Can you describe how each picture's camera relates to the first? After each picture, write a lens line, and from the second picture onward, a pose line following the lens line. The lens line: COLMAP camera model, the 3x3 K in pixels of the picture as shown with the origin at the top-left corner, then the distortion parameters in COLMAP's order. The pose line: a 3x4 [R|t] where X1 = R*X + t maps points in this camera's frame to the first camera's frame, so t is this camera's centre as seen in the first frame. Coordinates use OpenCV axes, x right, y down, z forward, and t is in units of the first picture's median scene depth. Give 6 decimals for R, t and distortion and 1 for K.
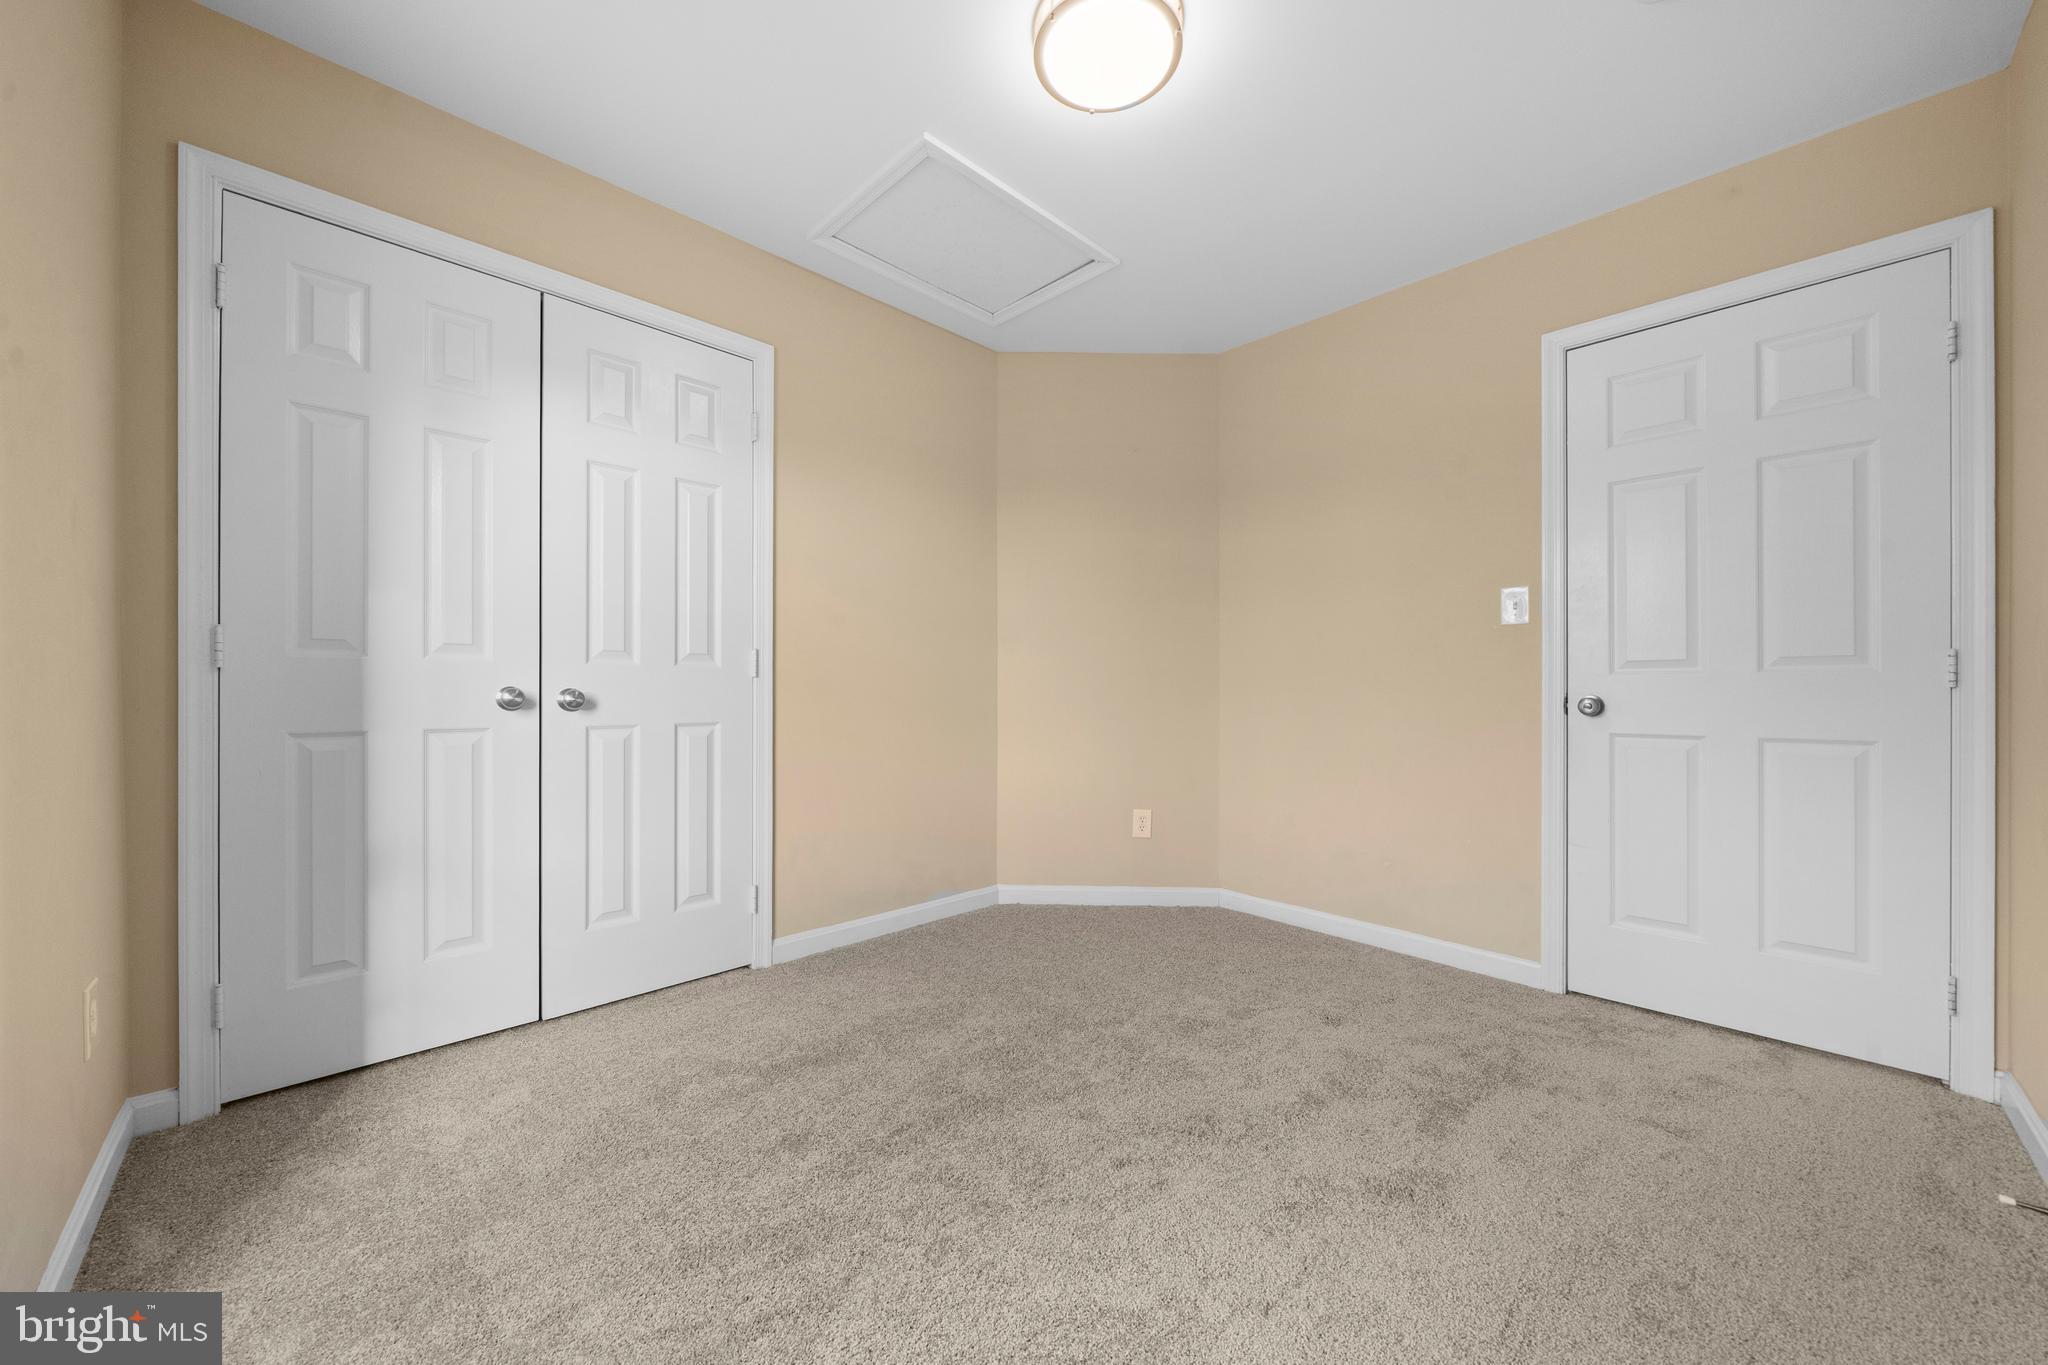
lens RADIAL K [[748.8, 0, 1008.7], [0, 748.8, 693.9], [0, 0, 1]] dist [-0.002455, -0.000376]
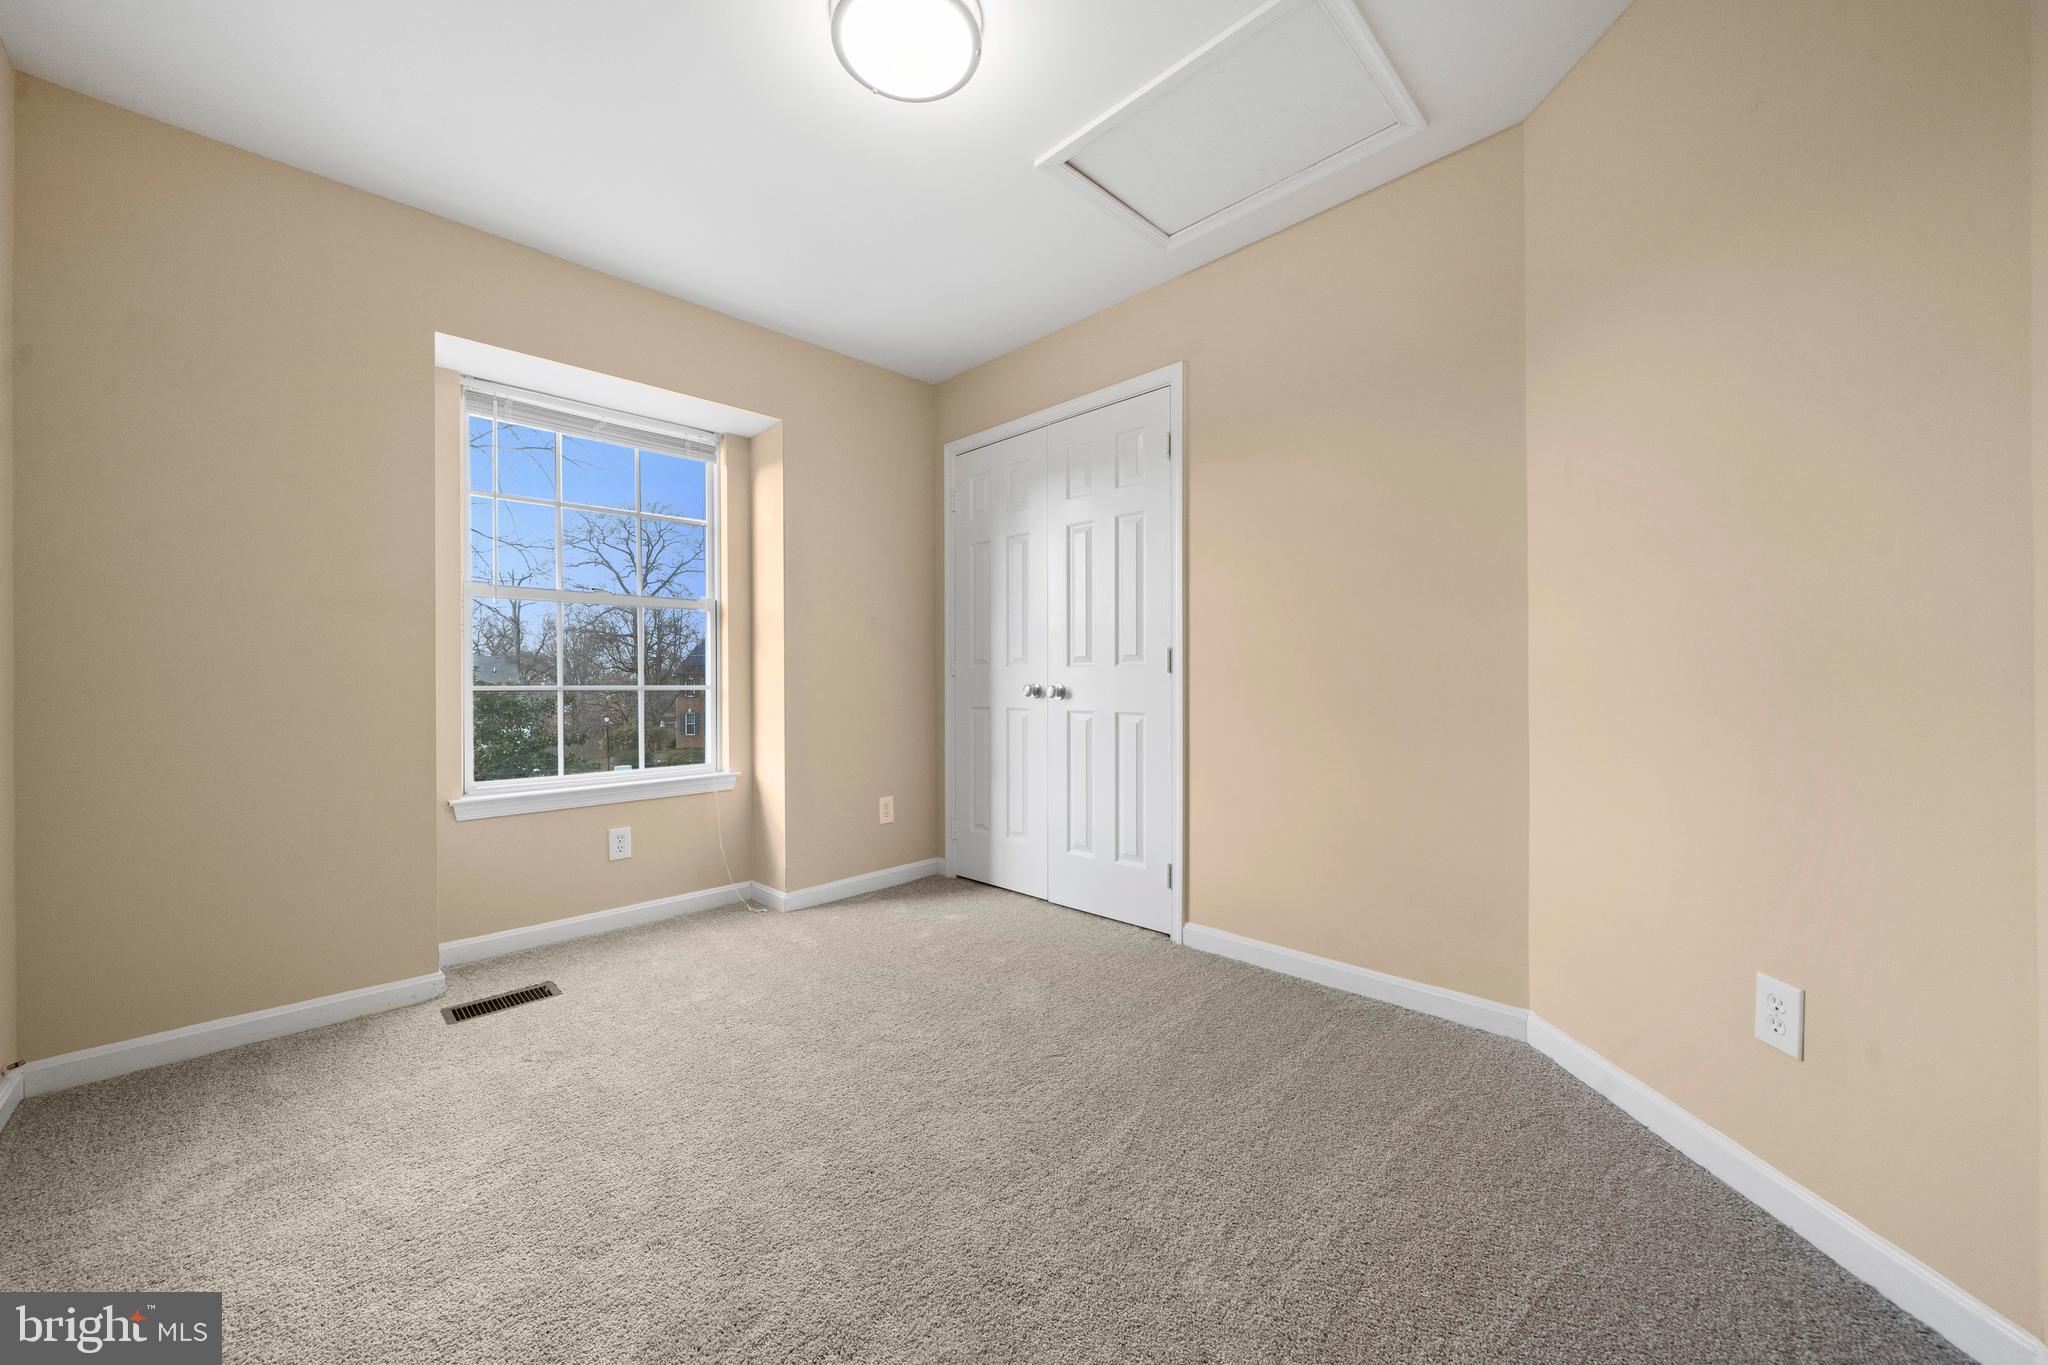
lens RADIAL K [[748.8, 0, 1019.3], [0, 748.8, 682.0], [0, 0, 1]] dist [-0.002455, -0.000376]
pose [[0.011519, -0.002826, -0.999930, 0.793361], [-0.000920, 0.999996, -0.002836, -0.006358], [0.999933, 0.000952, 0.011517, 0.807954]]
